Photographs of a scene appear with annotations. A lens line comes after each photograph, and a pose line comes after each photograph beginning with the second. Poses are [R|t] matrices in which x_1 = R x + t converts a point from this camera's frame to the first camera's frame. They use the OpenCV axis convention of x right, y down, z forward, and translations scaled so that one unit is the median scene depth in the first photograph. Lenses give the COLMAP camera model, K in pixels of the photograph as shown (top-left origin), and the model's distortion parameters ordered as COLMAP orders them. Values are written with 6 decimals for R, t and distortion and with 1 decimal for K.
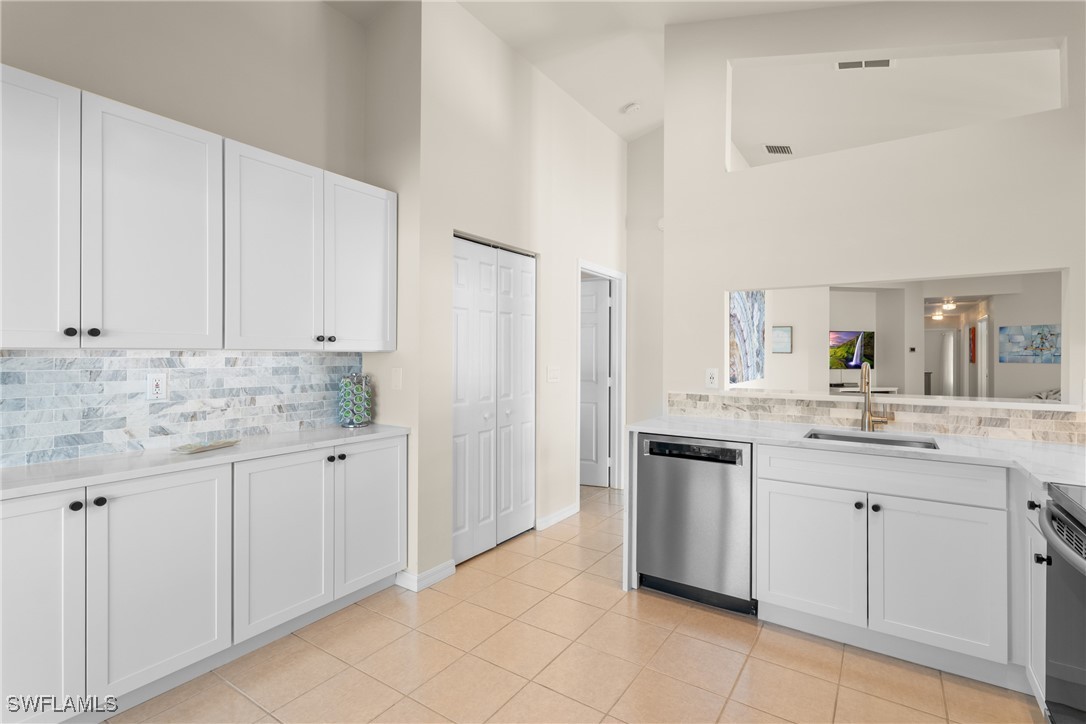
lens RADIAL K [[504.0, 0, 544.3], [0, 504.0, 362.2], [0, 0, 1]] dist [0.003343, 0.000130]
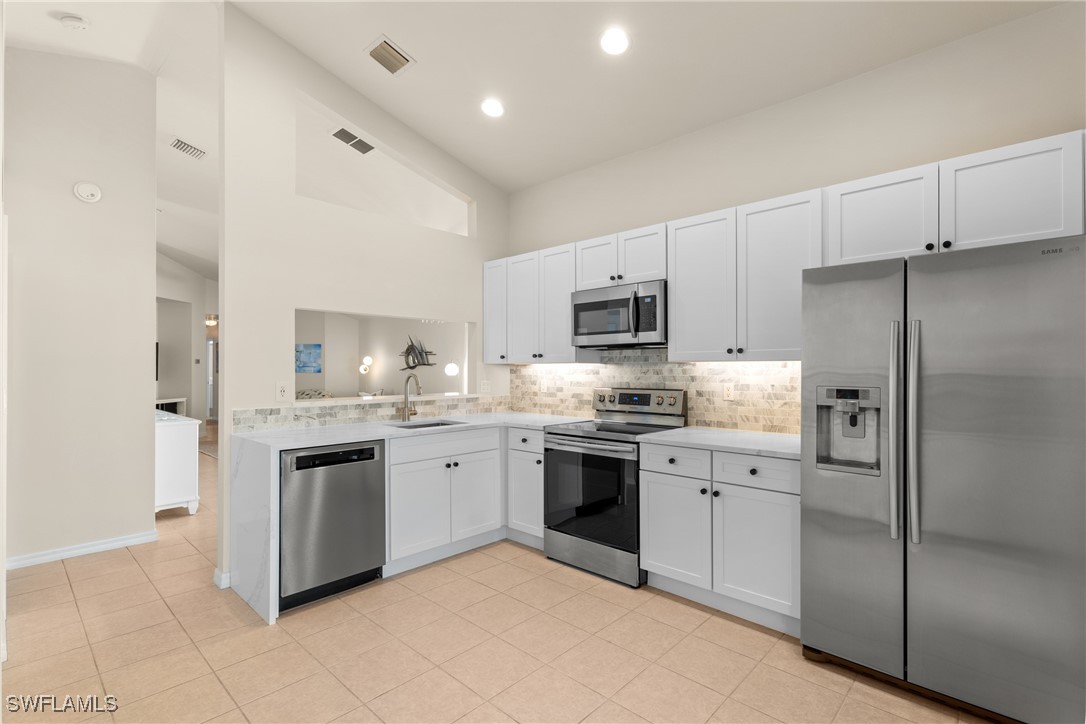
lens RADIAL K [[504.0, 0, 544.3], [0, 504.0, 362.2], [0, 0, 1]] dist [0.003343, 0.000130]
pose [[0.159969, 0.007389, 0.987094, -0.637174], [0.012073, 0.999883, -0.009442, -0.012687], [-0.987048, 0.013427, 0.159861, 0.330232]]
